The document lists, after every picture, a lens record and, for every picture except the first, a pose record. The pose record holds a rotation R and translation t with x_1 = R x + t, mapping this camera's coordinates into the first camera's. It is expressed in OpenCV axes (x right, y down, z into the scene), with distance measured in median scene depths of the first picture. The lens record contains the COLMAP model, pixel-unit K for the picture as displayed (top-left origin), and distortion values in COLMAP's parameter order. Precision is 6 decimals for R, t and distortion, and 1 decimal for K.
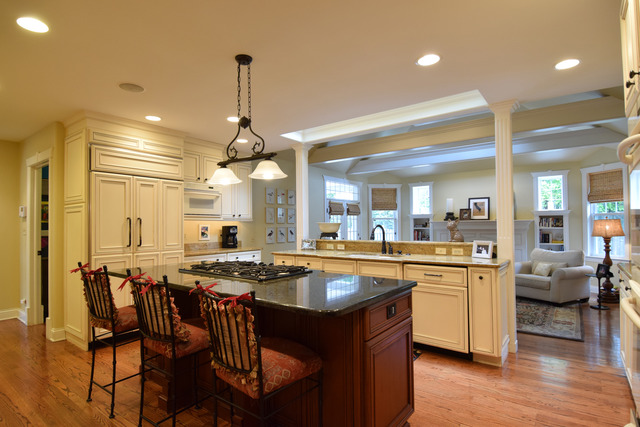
lens RADIAL K [[337.3, 0, 313.2], [0, 337.3, 218.8], [0, 0, 1]] dist [0.049372, -0.053090]
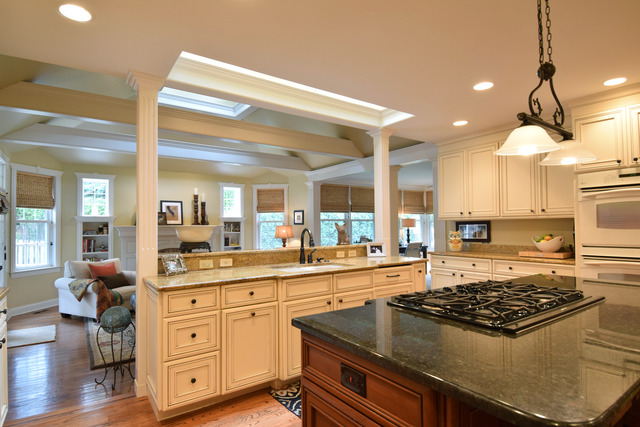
lens RADIAL K [[337.3, 0, 313.2], [0, 337.3, 218.8], [0, 0, 1]] dist [0.049372, -0.053090]
pose [[0.304478, 0.028754, 0.952085, -0.306036], [-0.009748, 0.999586, -0.027071, 0.008812], [-0.952469, -0.001039, 0.304632, 0.391746]]
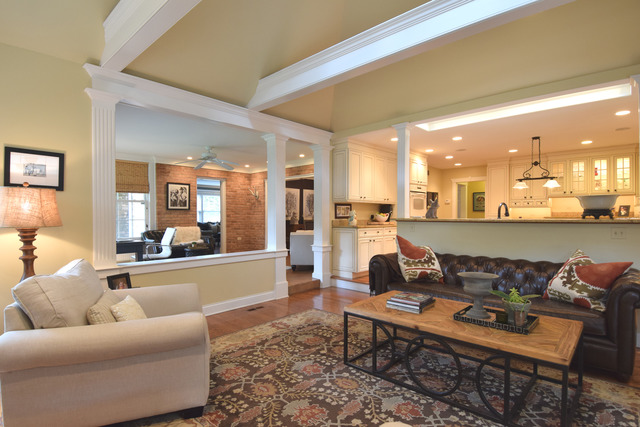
lens RADIAL K [[337.3, 0, 313.2], [0, 337.3, 218.8], [0, 0, 1]] dist [0.049372, -0.053090]
pose [[-0.995653, 0.010557, 0.092540, 0.370694], [0.009484, 0.999883, -0.012021, 0.041064], [-0.092656, -0.011091, -0.995636, 1.144891]]
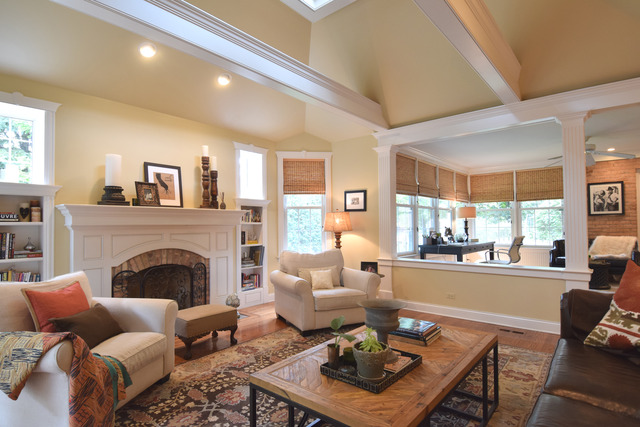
lens RADIAL K [[337.3, 0, 313.2], [0, 337.3, 218.8], [0, 0, 1]] dist [0.049372, -0.053090]
pose [[0.054341, 0.031051, 0.998040, -0.019782], [-0.008240, 0.999496, -0.030648, 0.038690], [-0.998488, -0.006558, 0.054569, 0.827092]]
